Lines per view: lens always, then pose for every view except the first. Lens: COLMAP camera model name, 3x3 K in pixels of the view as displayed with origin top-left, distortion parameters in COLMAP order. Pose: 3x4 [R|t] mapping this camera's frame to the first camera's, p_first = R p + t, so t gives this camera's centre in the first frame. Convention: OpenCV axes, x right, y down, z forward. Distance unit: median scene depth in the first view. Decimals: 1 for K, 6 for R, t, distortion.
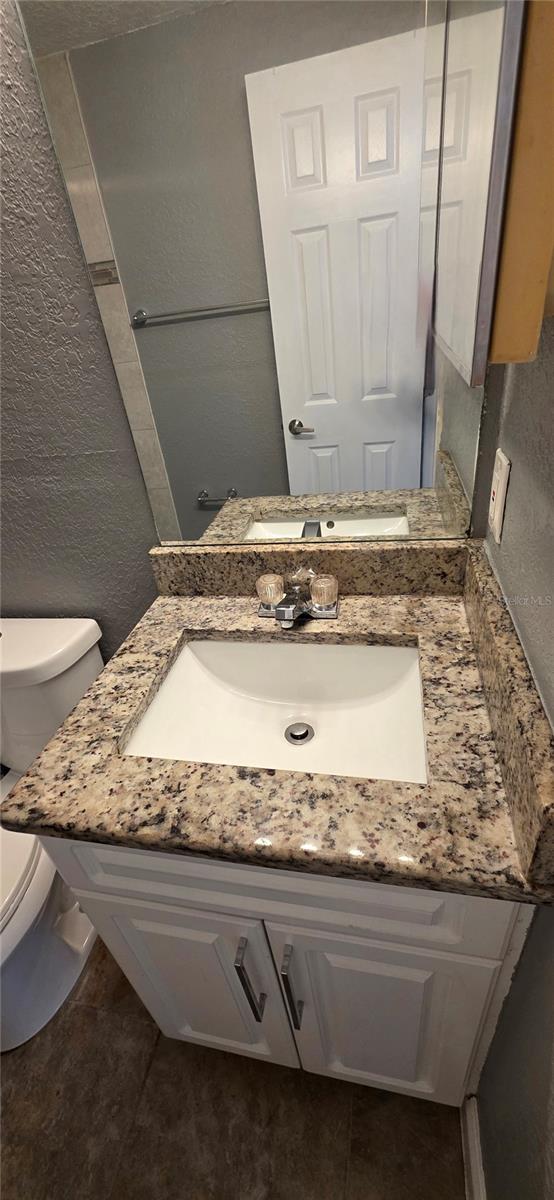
lens RADIAL K [[480.8, 0, 275.2], [0, 480.8, 604.5], [0, 0, 1]] dist [0.001859, -0.000015]
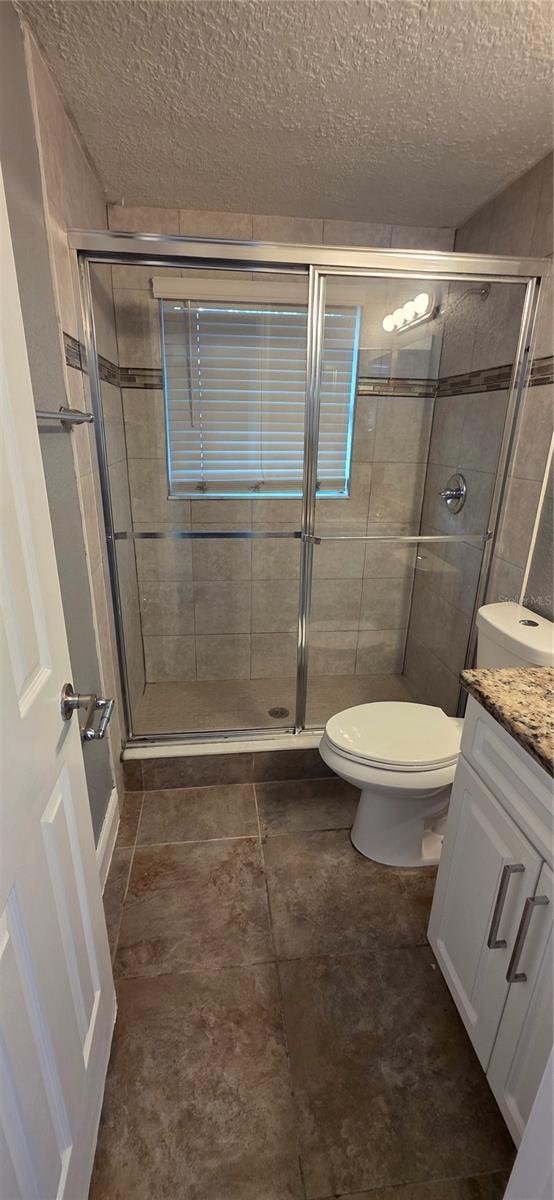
lens RADIAL K [[480.8, 0, 272.2], [0, 480.8, 597.2], [0, 0, 1]] dist [0.001859, -0.000015]
pose [[0.313005, 0.431458, -0.846092, 0.499600], [-0.547958, 0.809672, 0.210174, 0.213341], [0.775738, 0.397838, 0.489852, -0.427822]]
